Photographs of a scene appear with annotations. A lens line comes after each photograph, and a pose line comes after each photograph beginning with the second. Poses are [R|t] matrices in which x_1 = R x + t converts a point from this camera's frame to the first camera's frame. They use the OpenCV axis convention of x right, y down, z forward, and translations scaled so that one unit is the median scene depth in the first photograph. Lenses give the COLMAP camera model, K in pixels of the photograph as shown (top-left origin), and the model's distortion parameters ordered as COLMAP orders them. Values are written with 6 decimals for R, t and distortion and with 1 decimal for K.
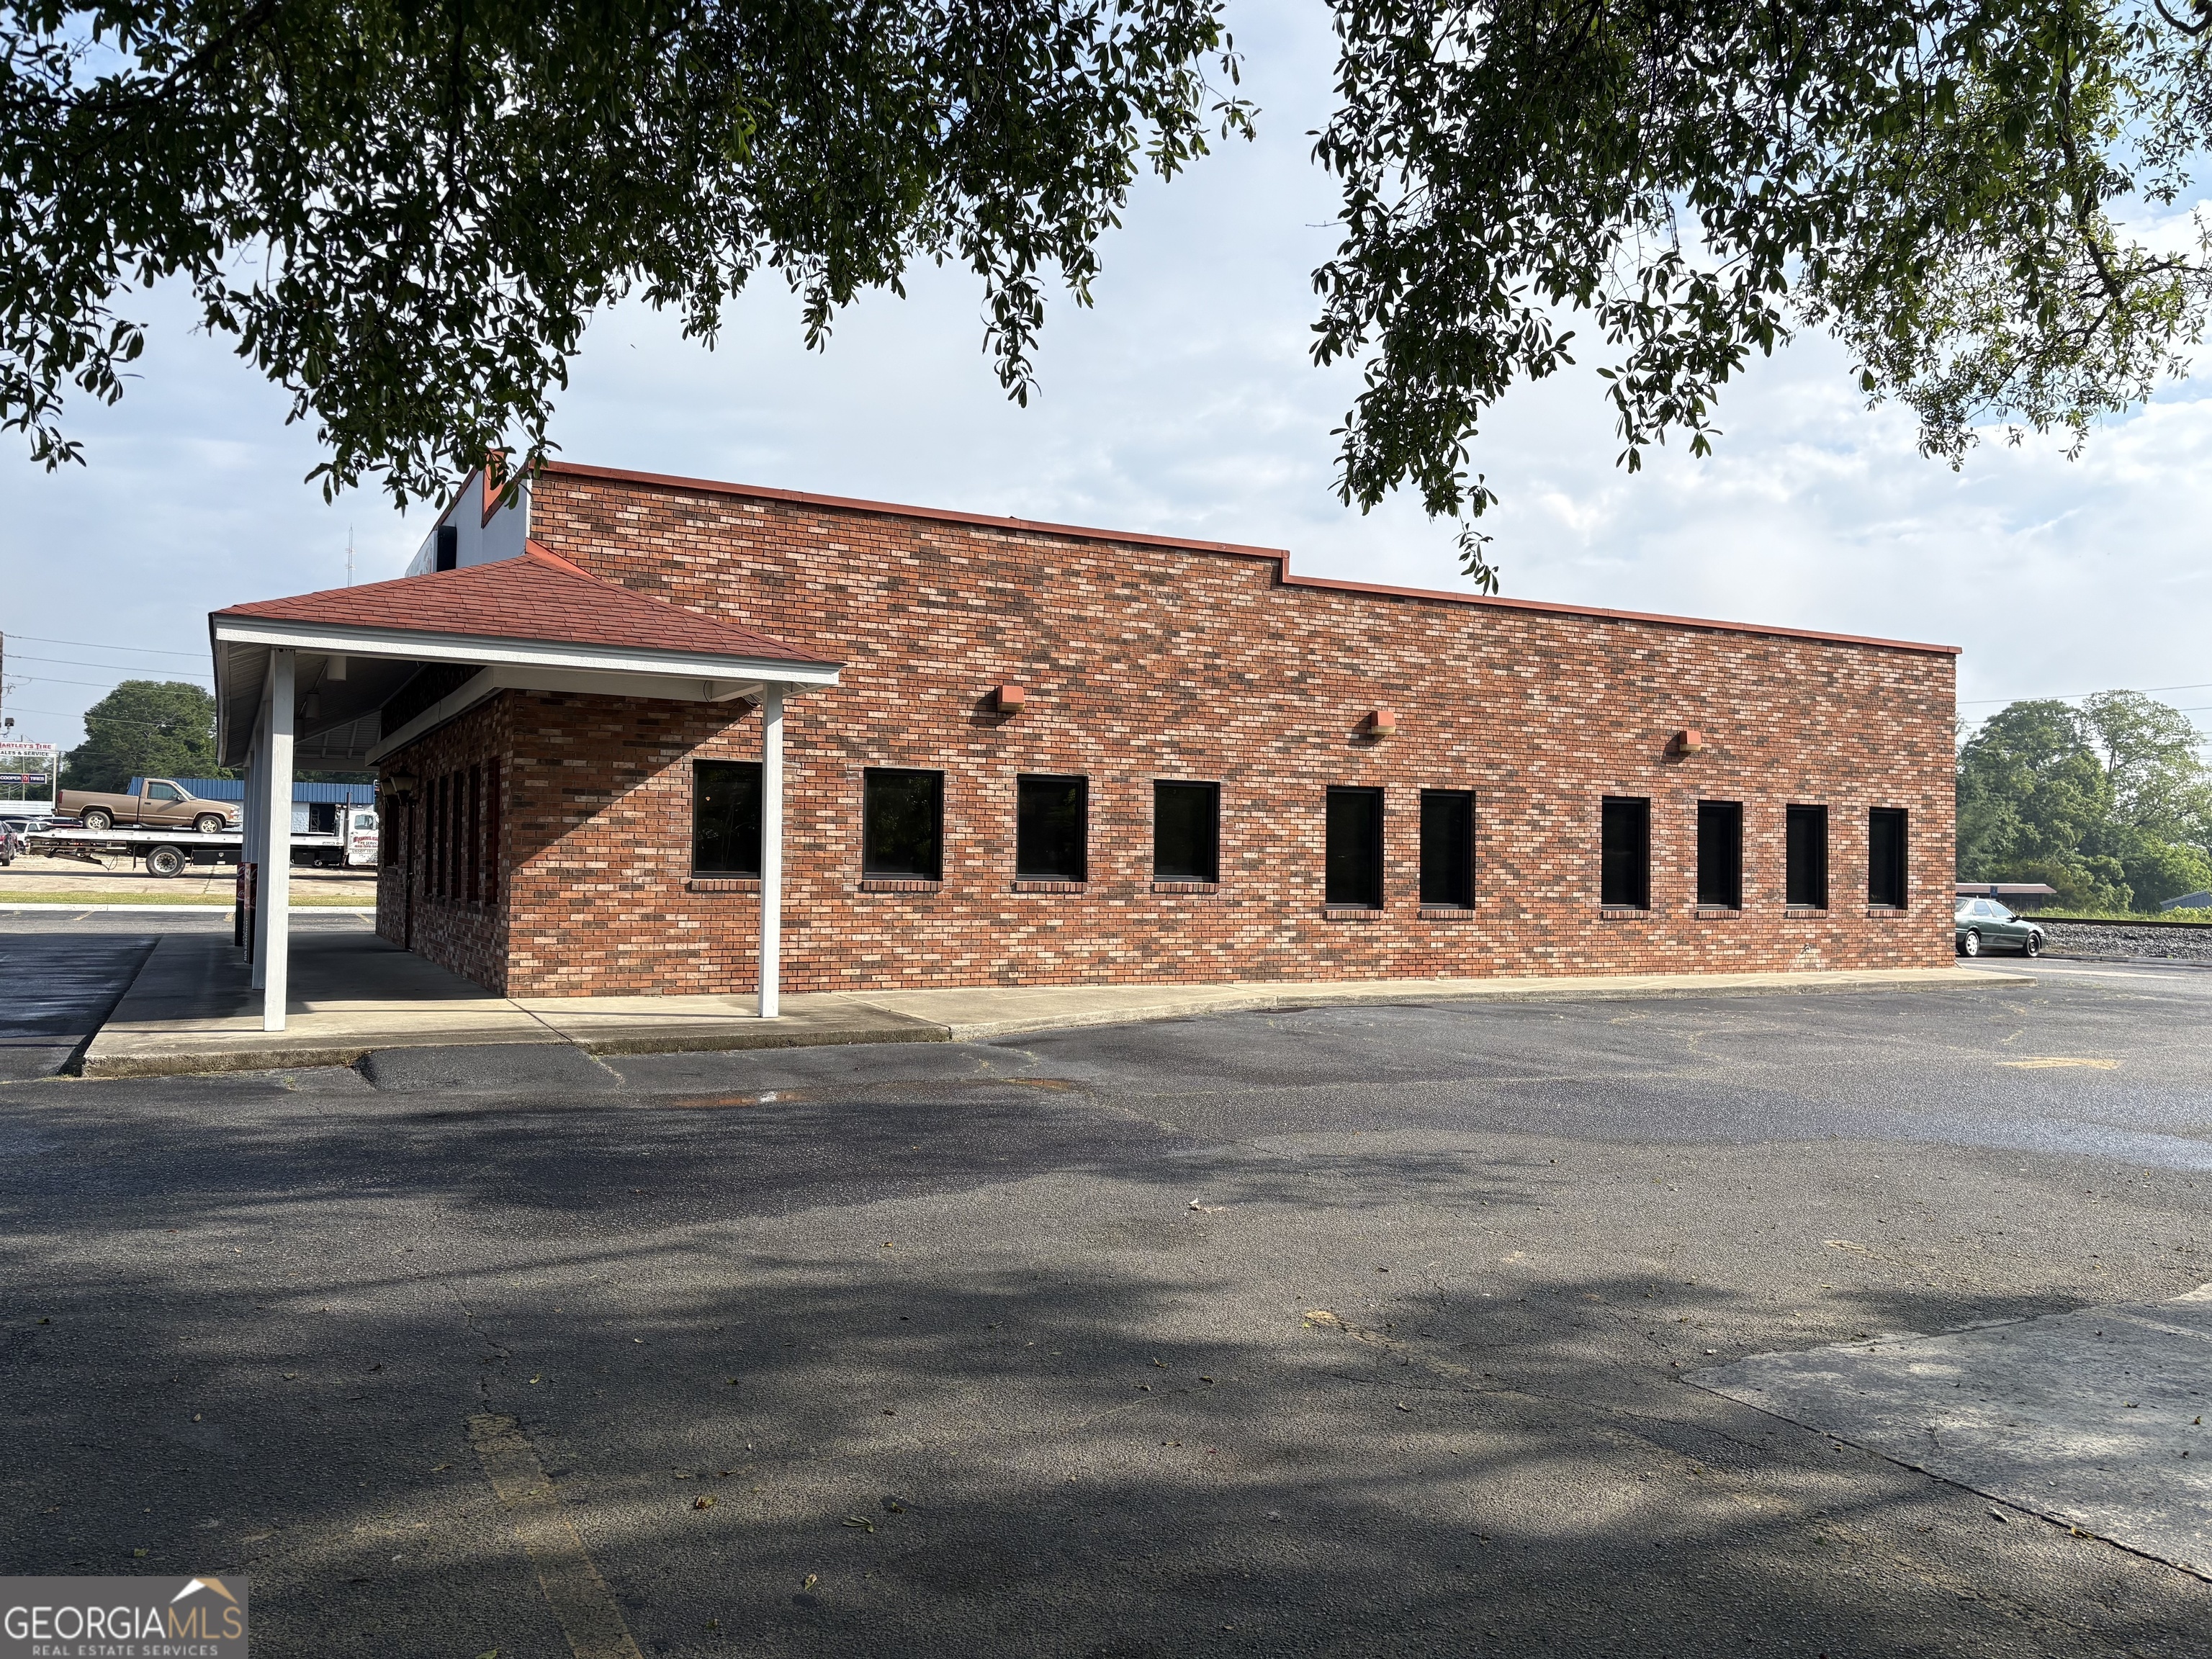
lens RADIAL K [[1679.9, 0, 1117.8], [0, 1679.9, 819.0], [0, 0, 1]] dist [0.055932, -0.070023]
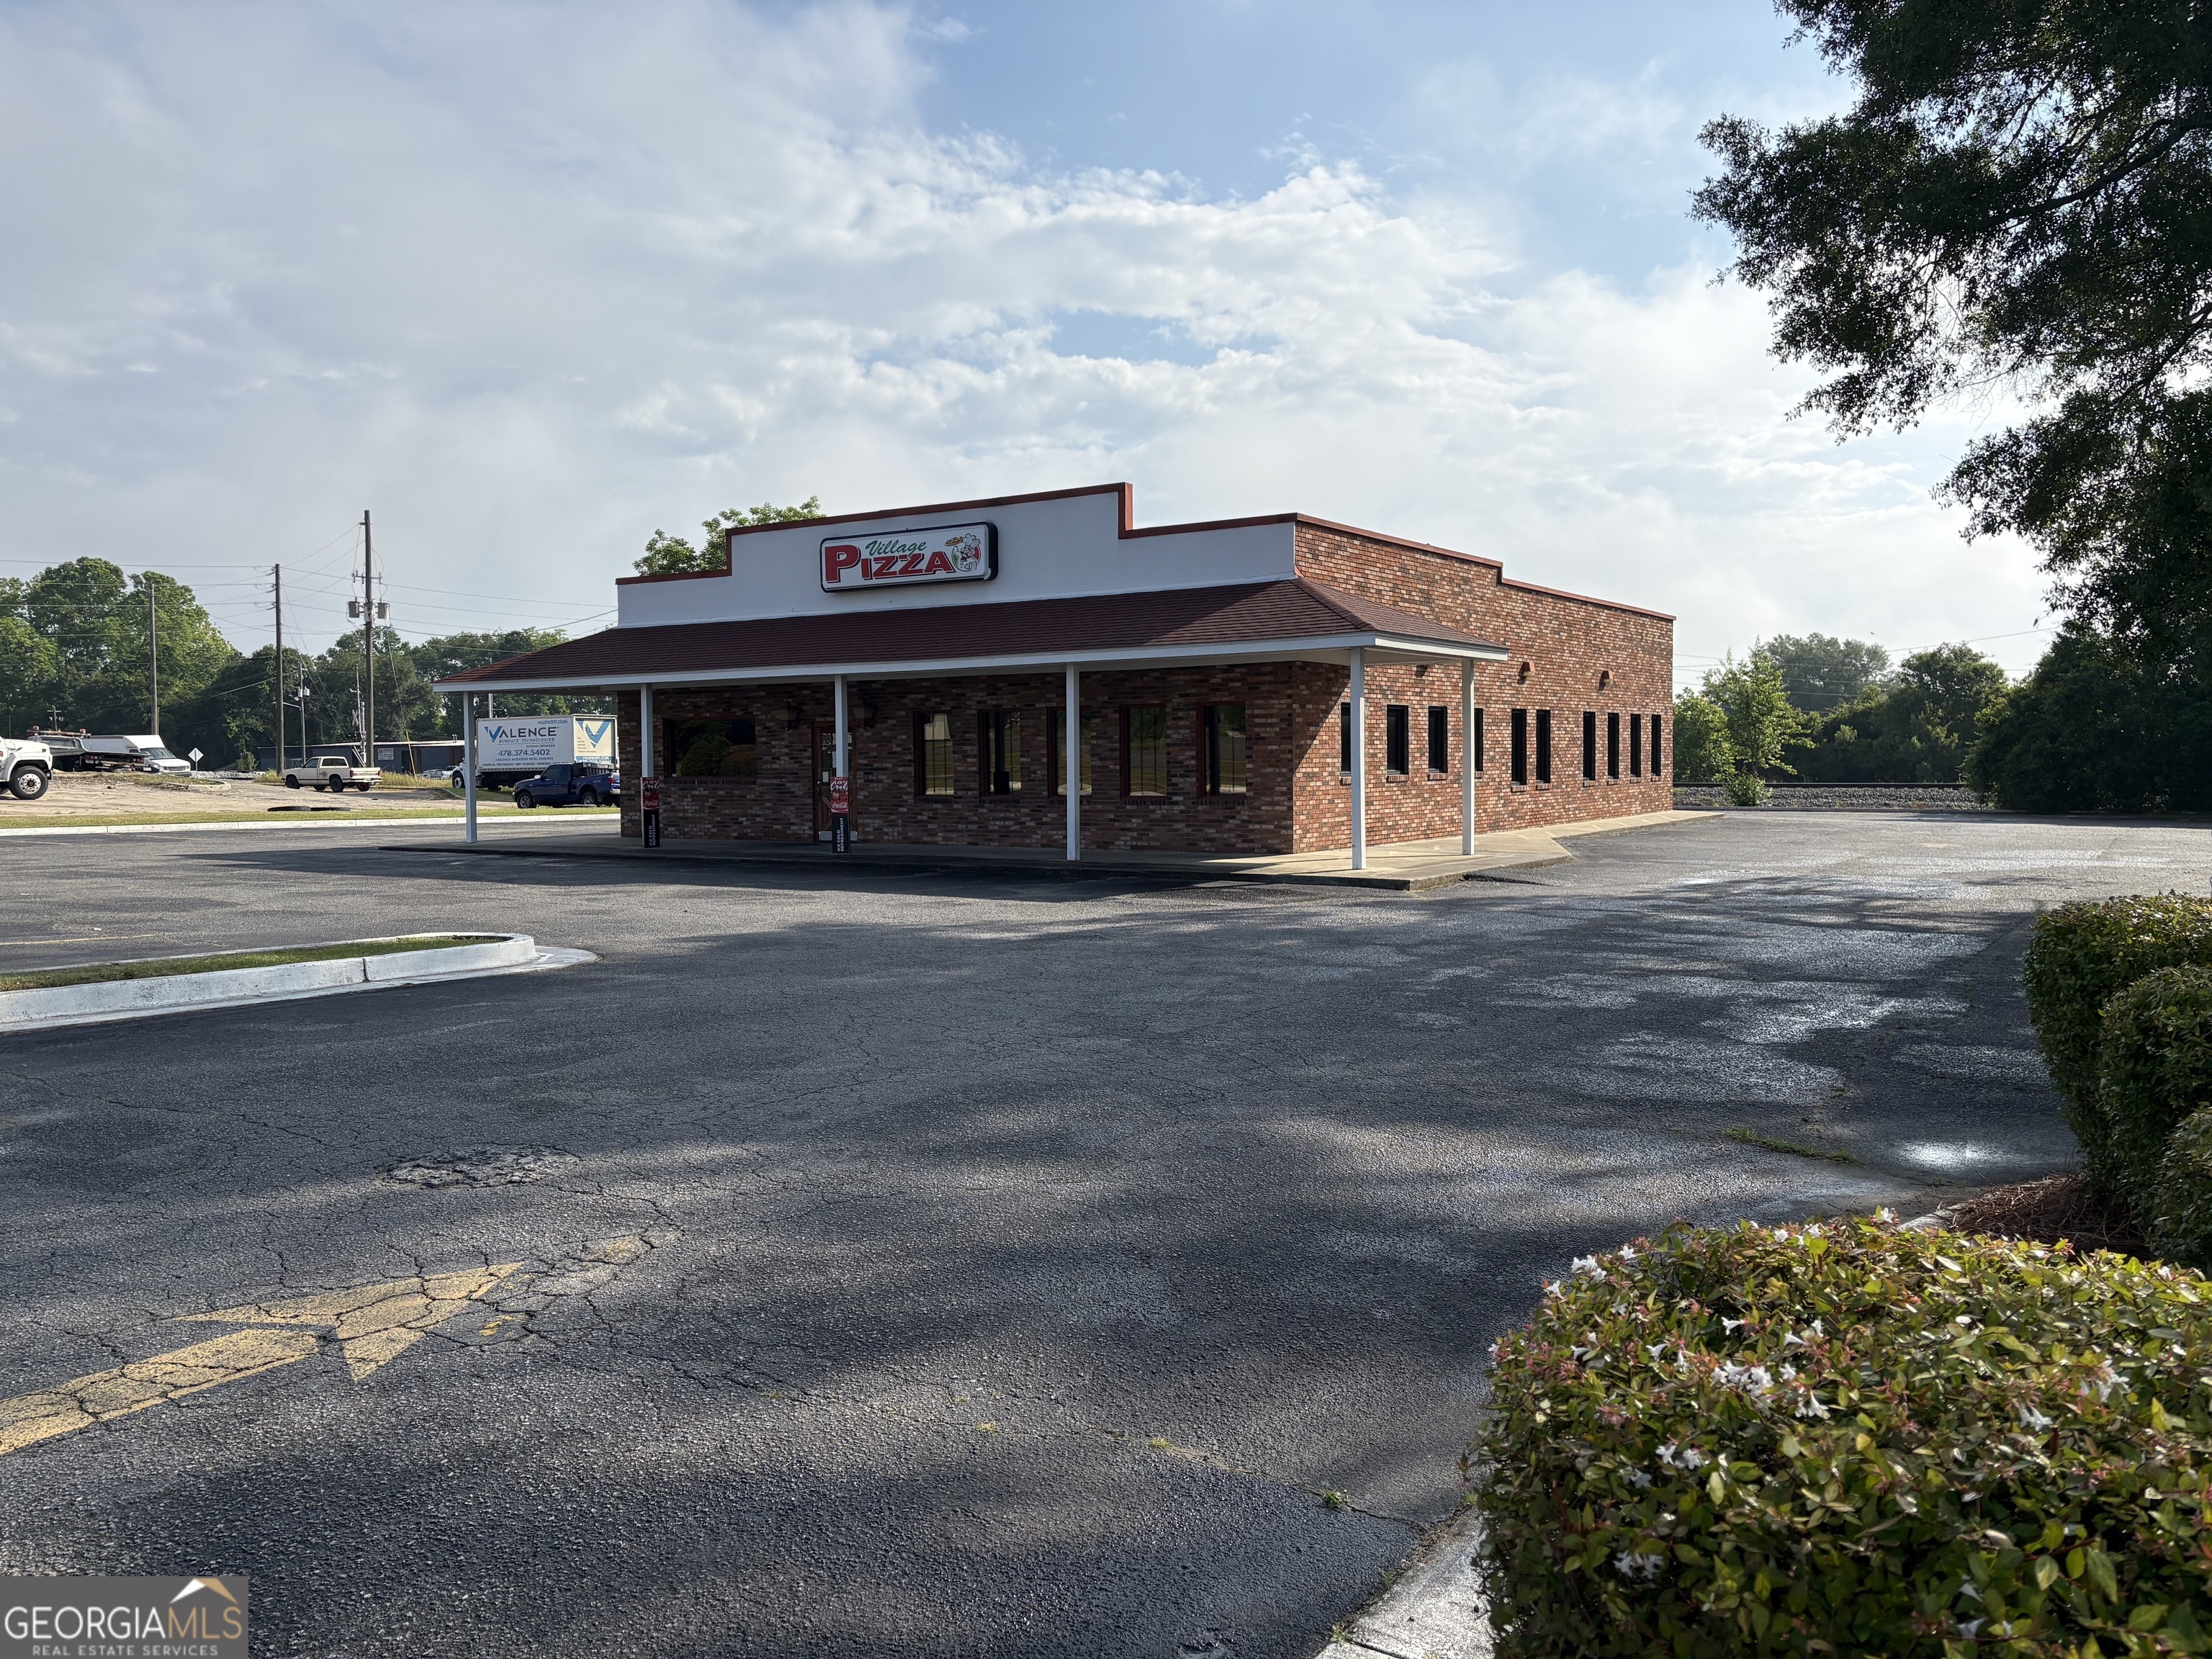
lens RADIAL K [[1679.9, 0, 1089.1], [0, 1679.9, 853.0], [0, 0, 1]] dist [0.055932, -0.070023]
pose [[0.883176, -0.049839, 0.466386, -1.069401], [0.008646, 0.995900, 0.090052, -0.034067], [-0.468961, -0.075499, 0.879986, -0.266998]]
